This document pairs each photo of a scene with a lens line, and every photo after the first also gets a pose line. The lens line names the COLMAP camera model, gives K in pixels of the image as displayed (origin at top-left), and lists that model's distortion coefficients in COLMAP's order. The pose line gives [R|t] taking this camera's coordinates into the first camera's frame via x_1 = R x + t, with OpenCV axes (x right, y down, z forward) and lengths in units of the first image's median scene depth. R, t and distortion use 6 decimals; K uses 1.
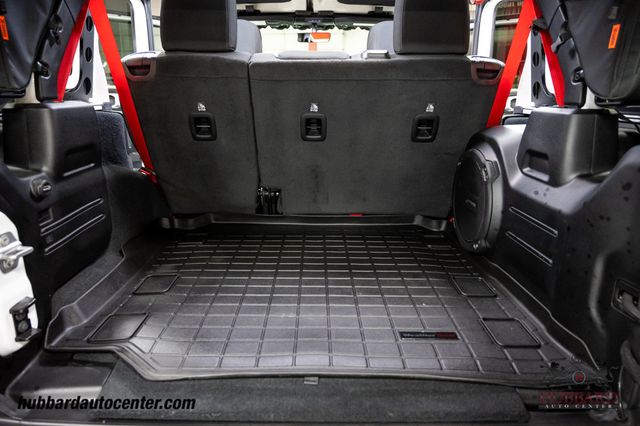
lens RADIAL K [[436.3, 0, 318.8], [0, 436.3, 213.9], [0, 0, 1]] dist [0.001715, -0.002680]
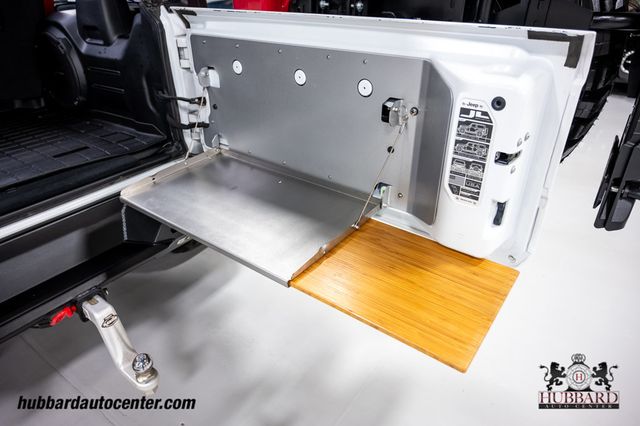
lens RADIAL K [[436.3, 0, 320.0], [0, 436.3, 213.0], [0, 0, 1]] dist [0.001715, -0.002680]
pose [[0.605584, -0.401506, 0.687066, -0.330806], [0.239478, 0.915312, 0.323811, 0.154900], [-0.758893, -0.031557, 0.650451, -0.639892]]
